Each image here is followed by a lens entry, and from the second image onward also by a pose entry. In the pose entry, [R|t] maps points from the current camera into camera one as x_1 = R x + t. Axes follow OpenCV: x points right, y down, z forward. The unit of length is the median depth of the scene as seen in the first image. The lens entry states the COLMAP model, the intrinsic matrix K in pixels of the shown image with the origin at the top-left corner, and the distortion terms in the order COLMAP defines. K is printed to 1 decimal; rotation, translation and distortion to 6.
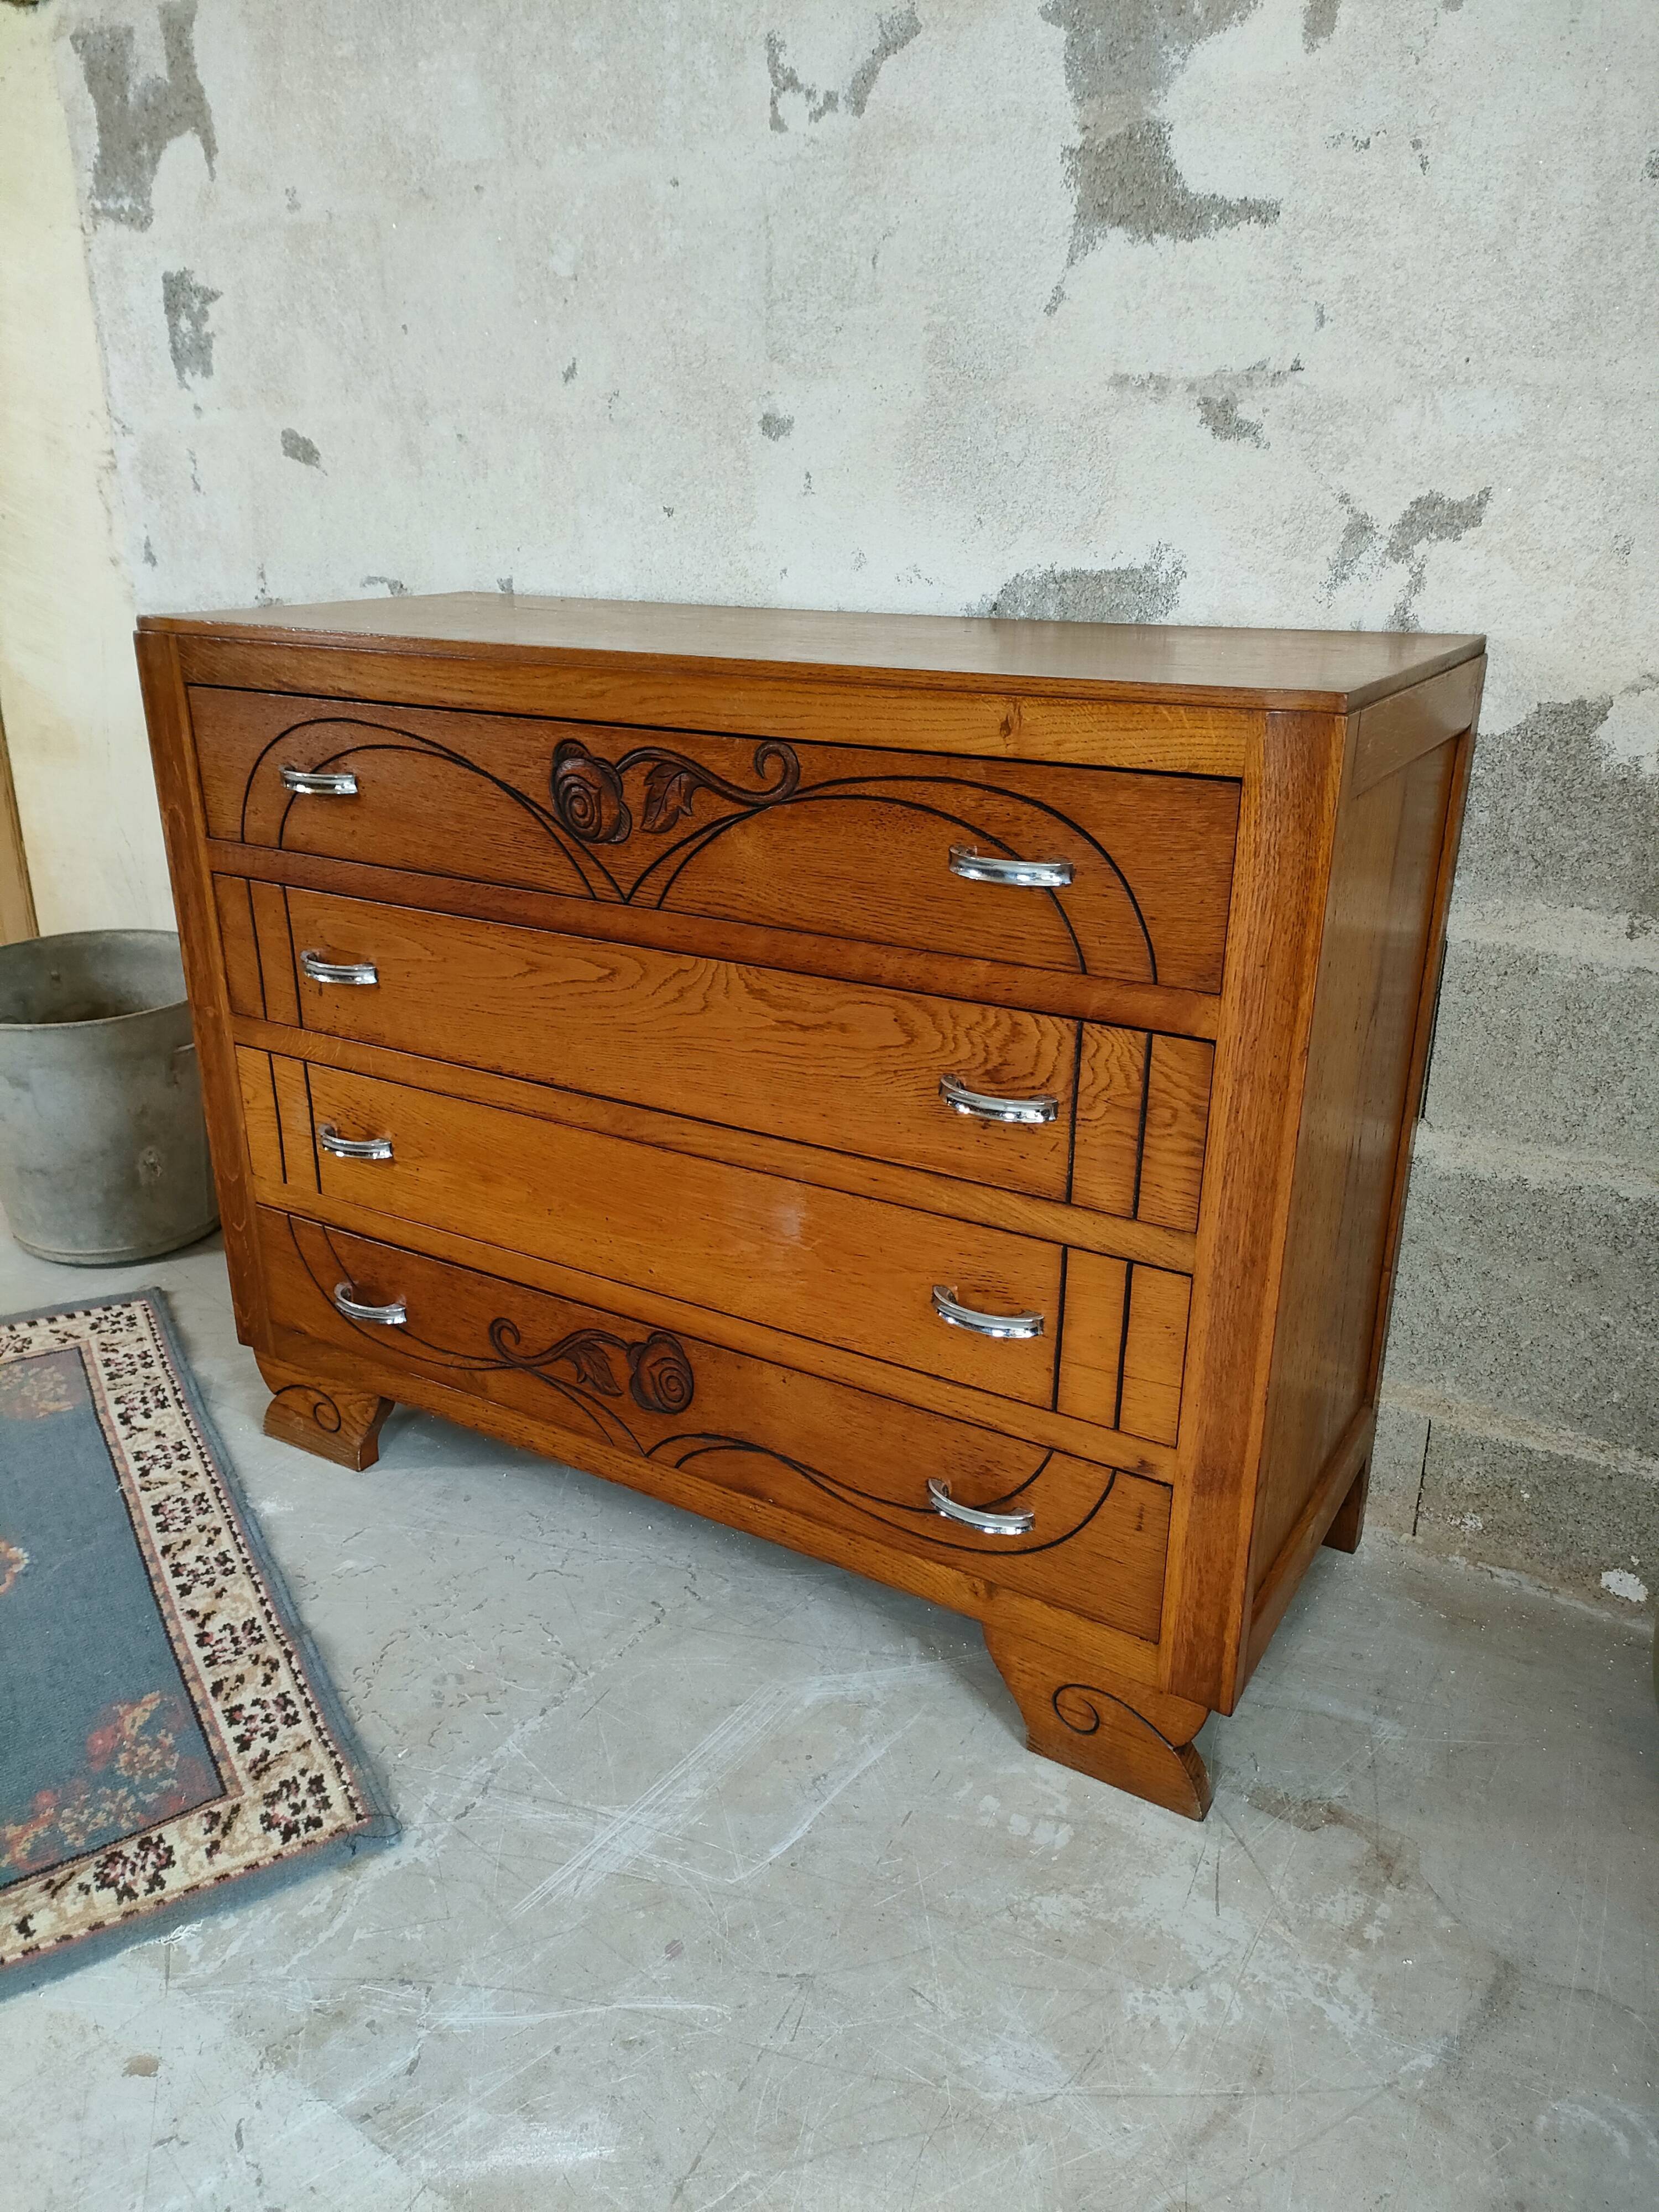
lens RADIAL K [[1637.0, 0, 816.8], [0, 1637.0, 1104.8], [0, 0, 1]] dist [0.045678, -0.051185]
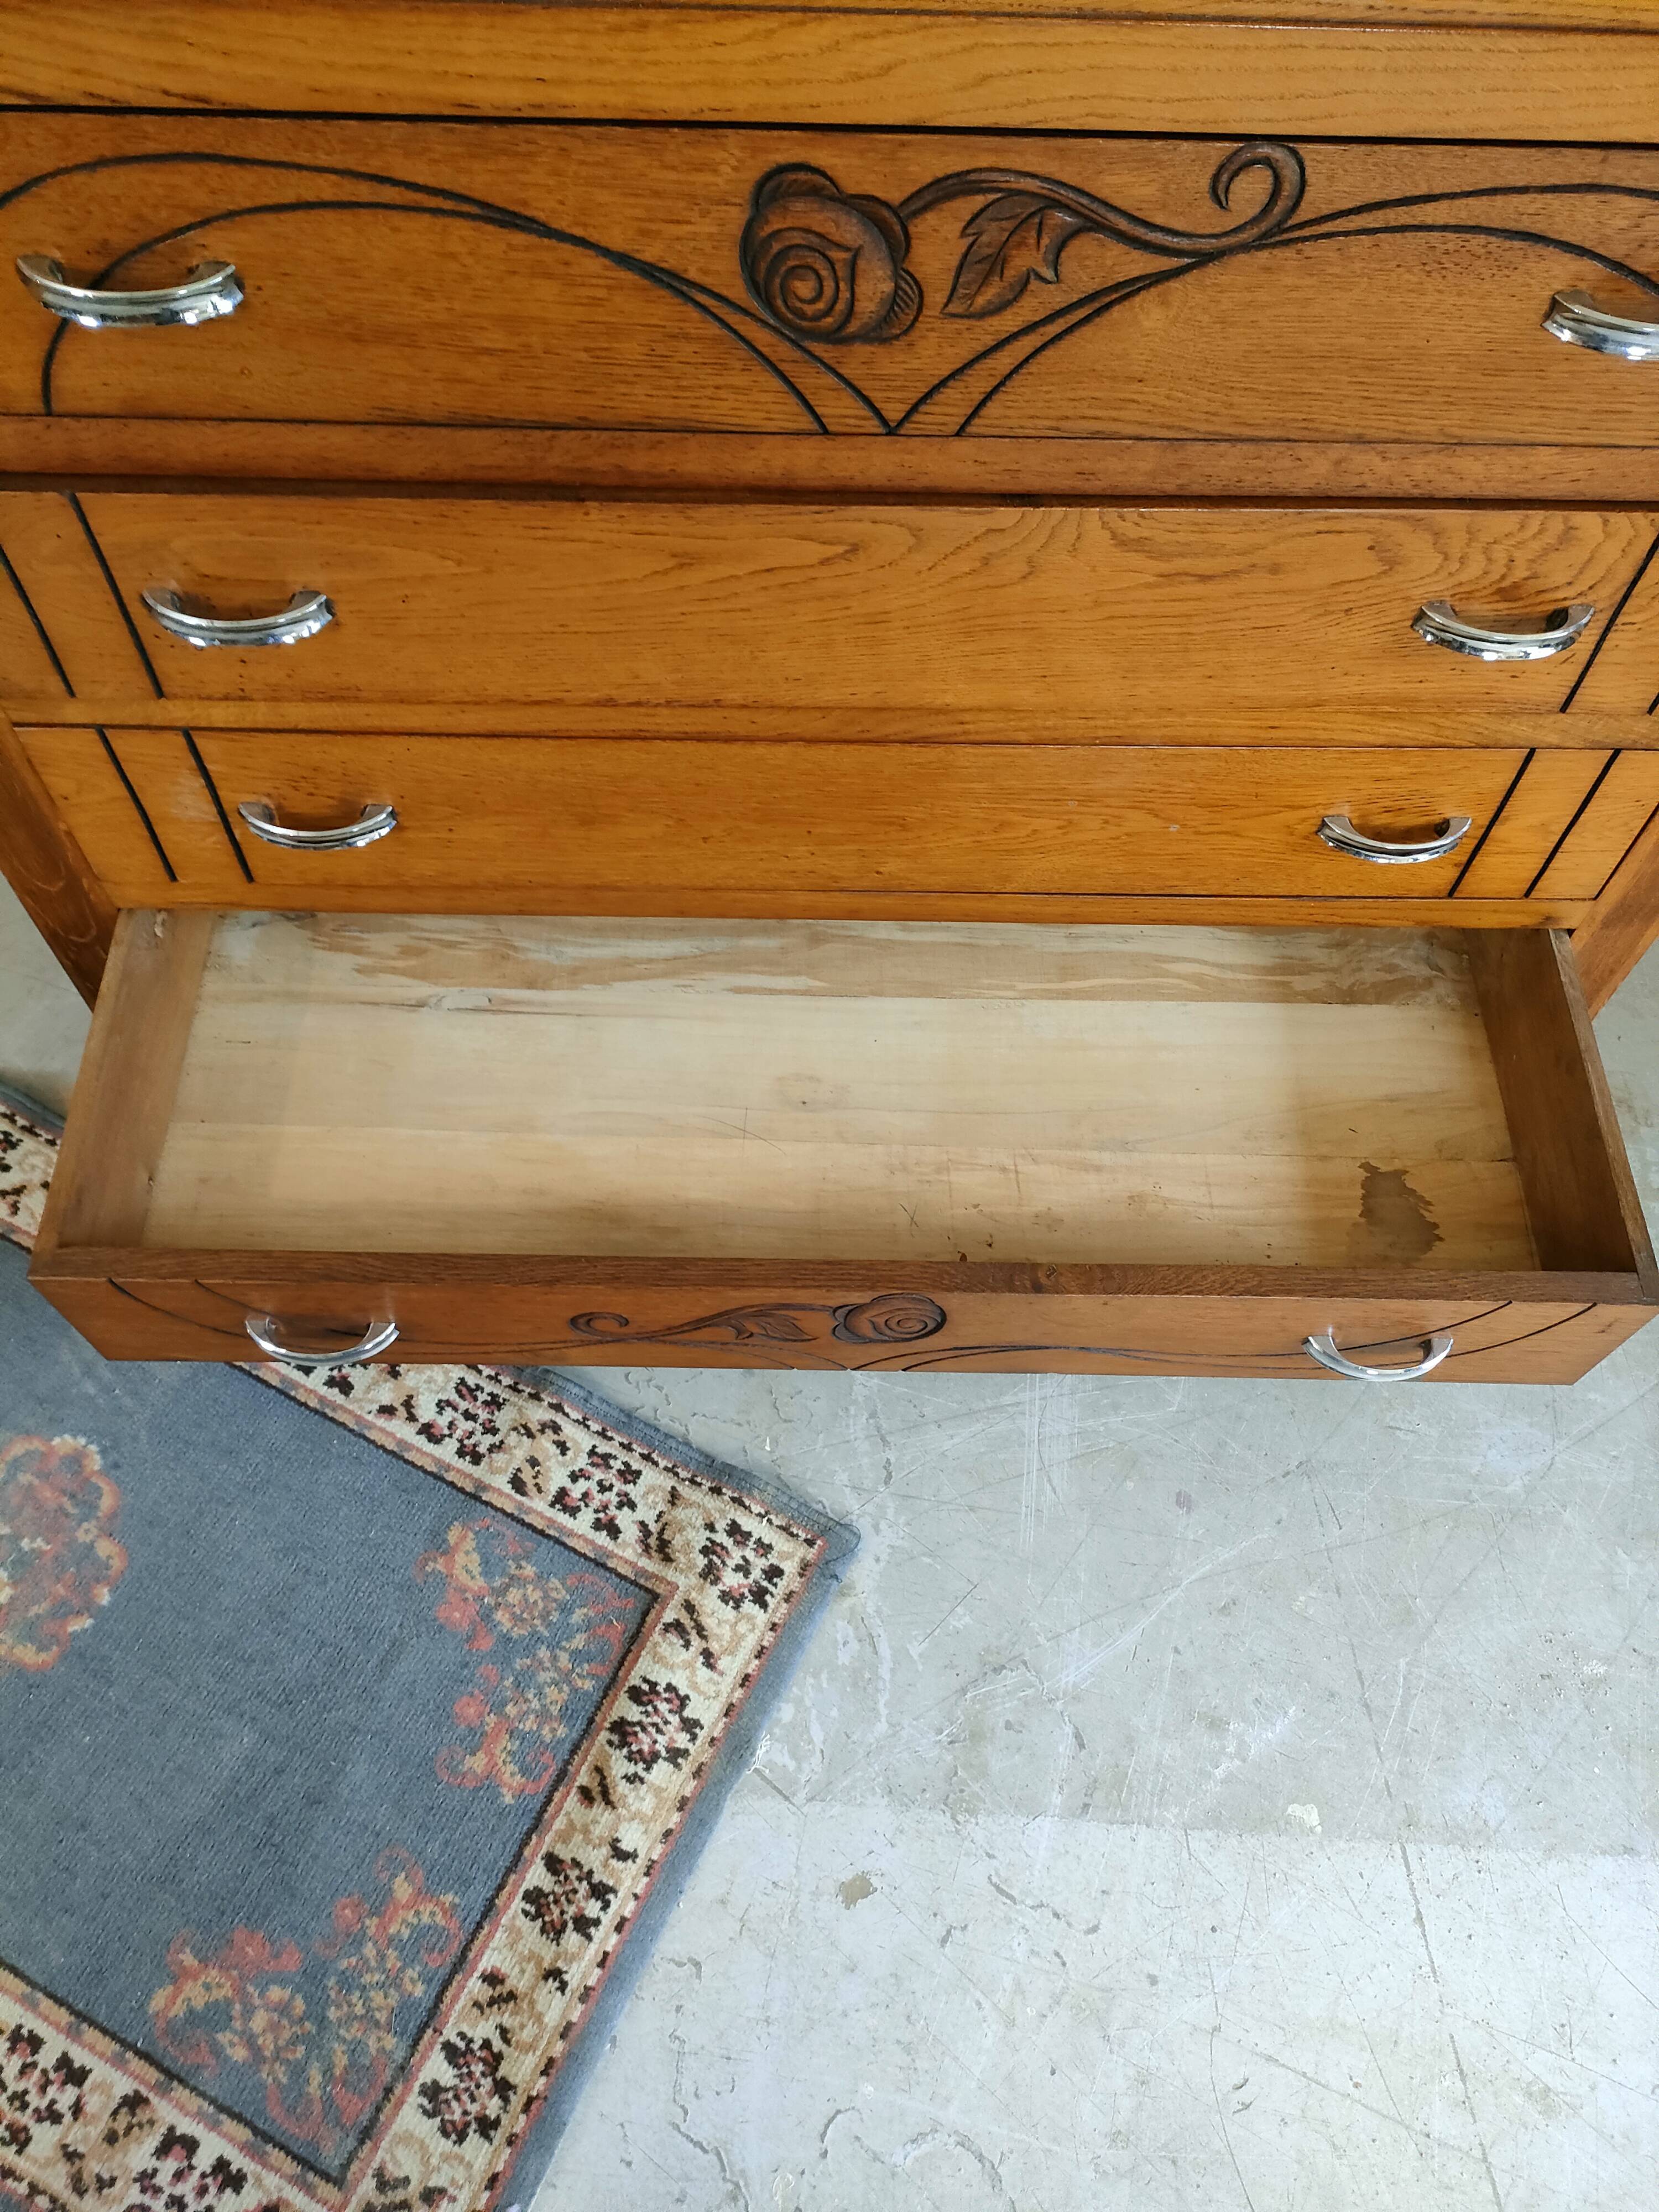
lens RADIAL K [[1637.0, 0, 827.4], [0, 1637.0, 1114.5], [0, 0, 1]] dist [0.045678, -0.051185]
pose [[0.851574, -0.438697, 0.286996, -0.401906], [0.159110, 0.737921, 0.655863, -0.324369], [-0.499506, -0.512852, 0.698195, 0.449444]]
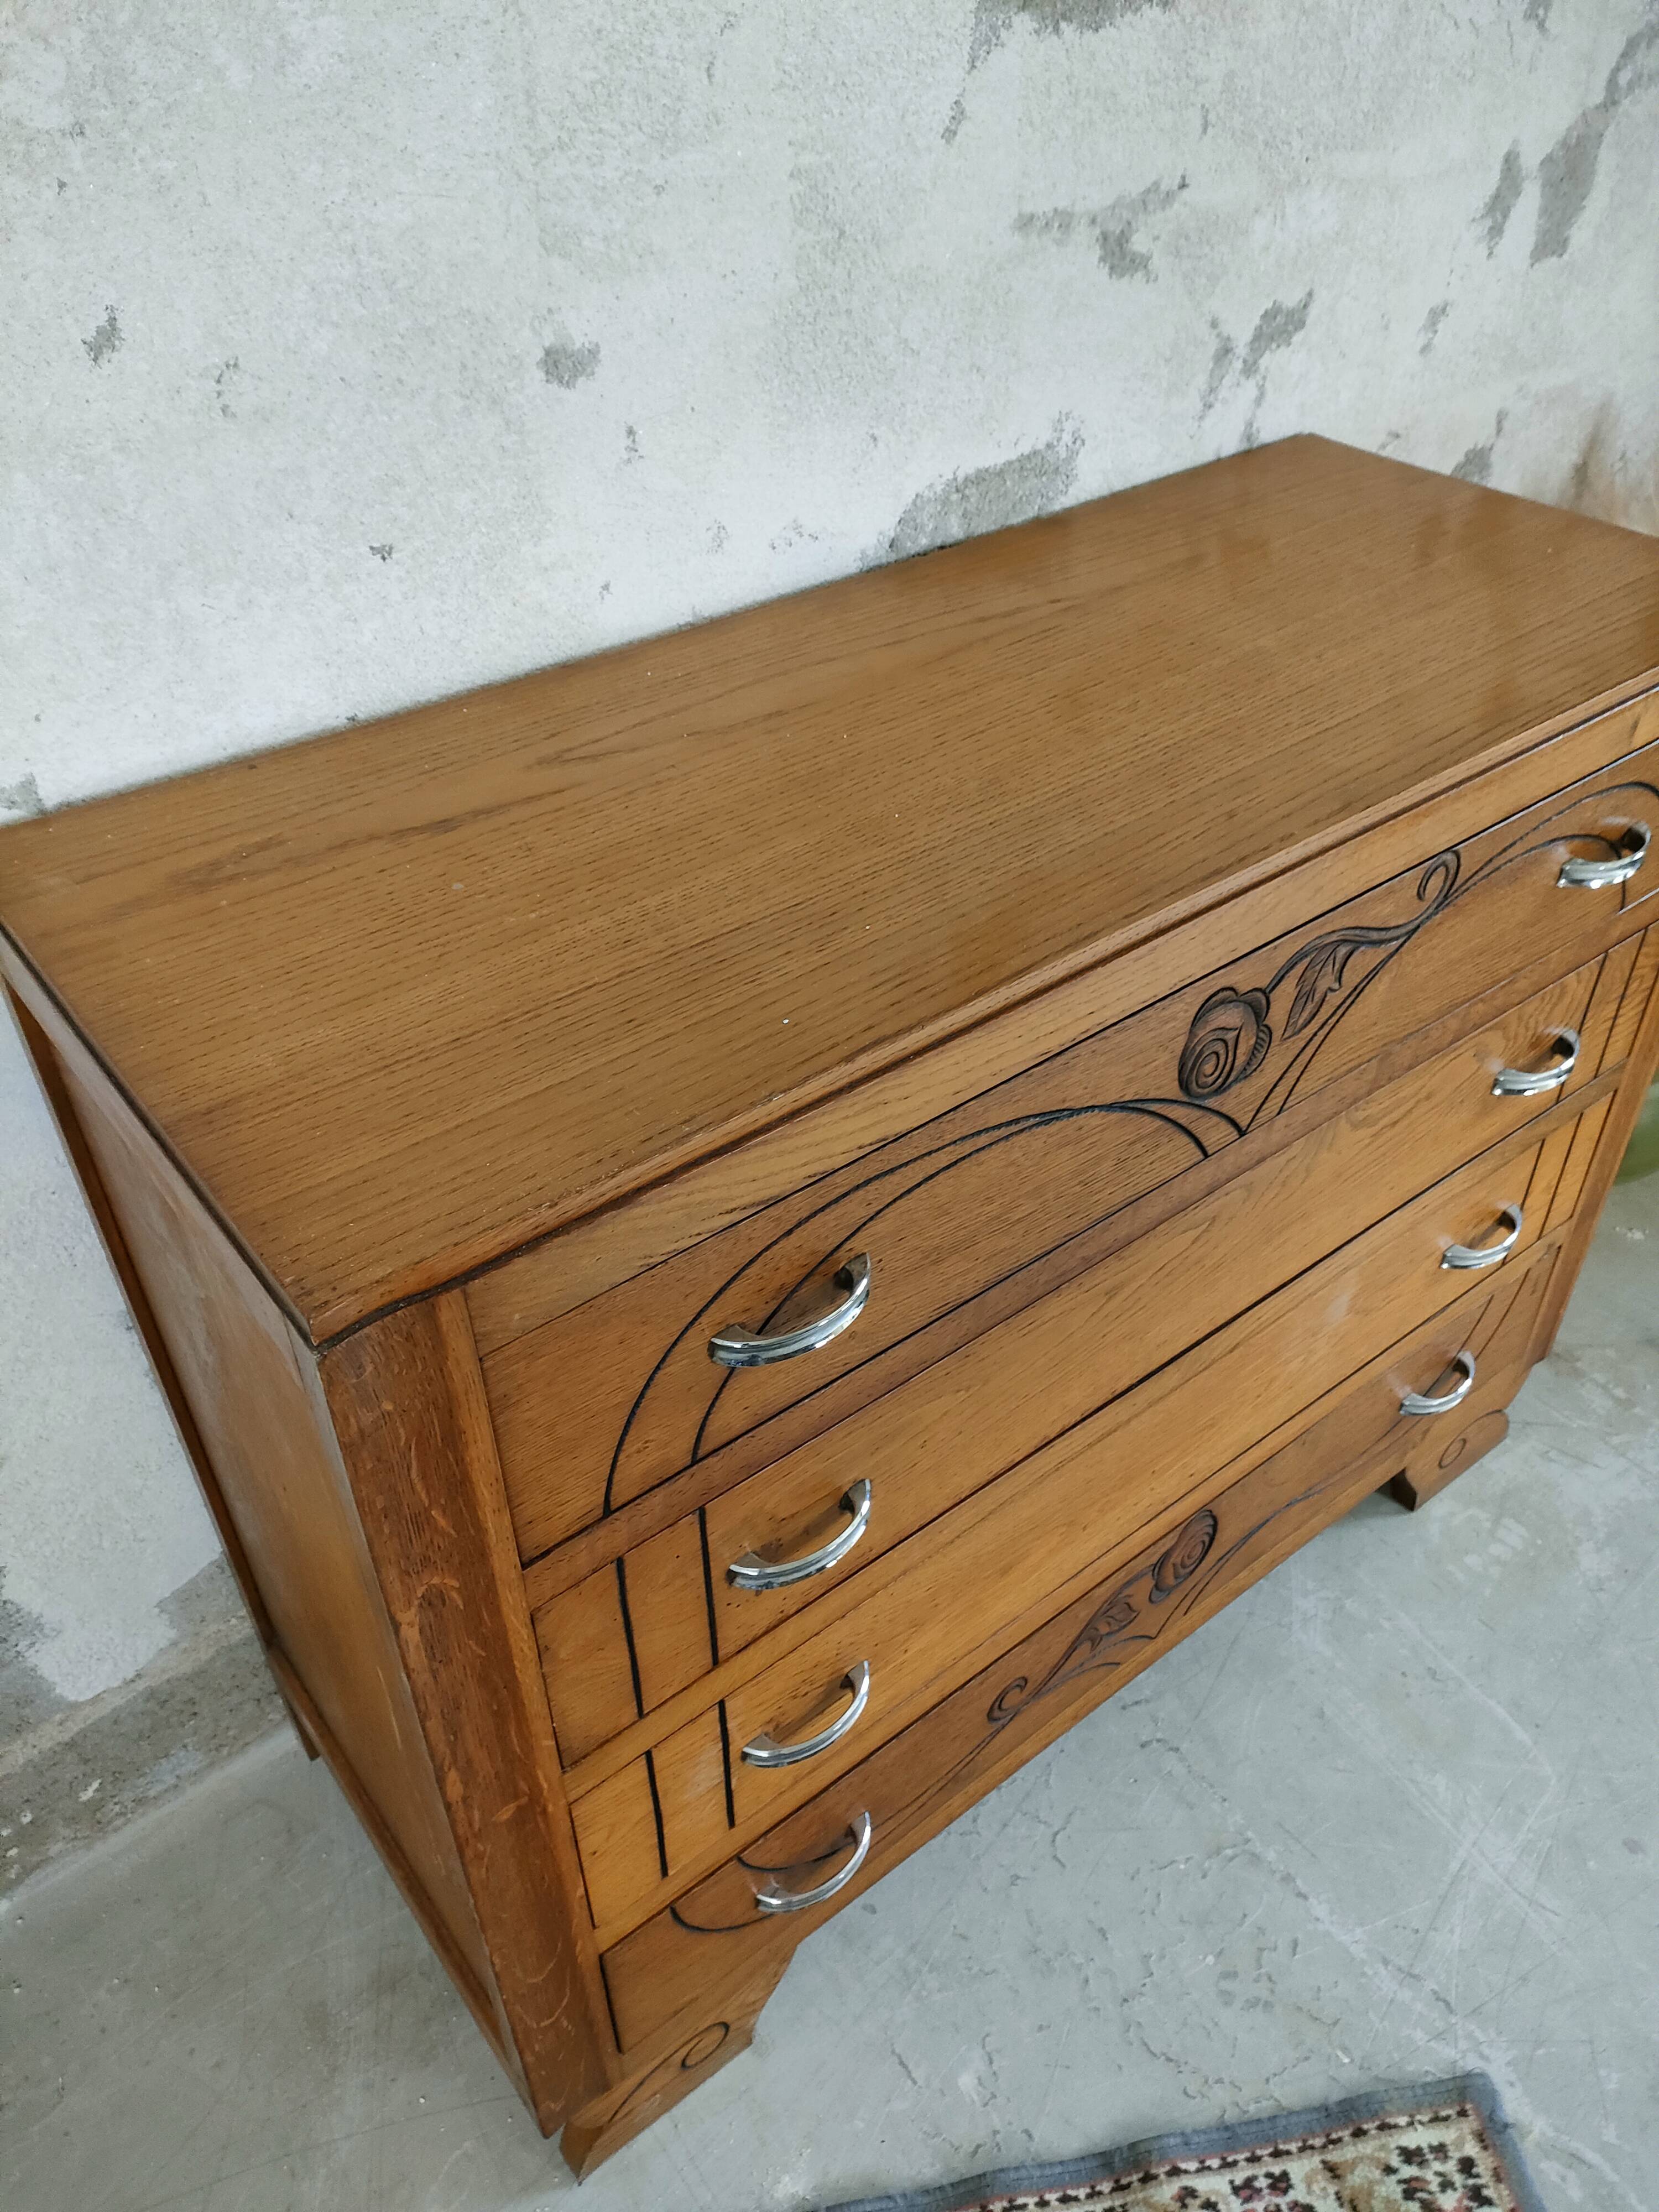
lens RADIAL K [[1637.0, 0, 830.7], [0, 1637.0, 1103.1], [0, 0, 1]] dist [0.045678, -0.051185]
pose [[0.355241, -0.588395, 0.726357, -0.689734], [0.341155, 0.805050, 0.485292, -0.539462], [-0.870297, 0.075404, 0.486721, 0.769859]]
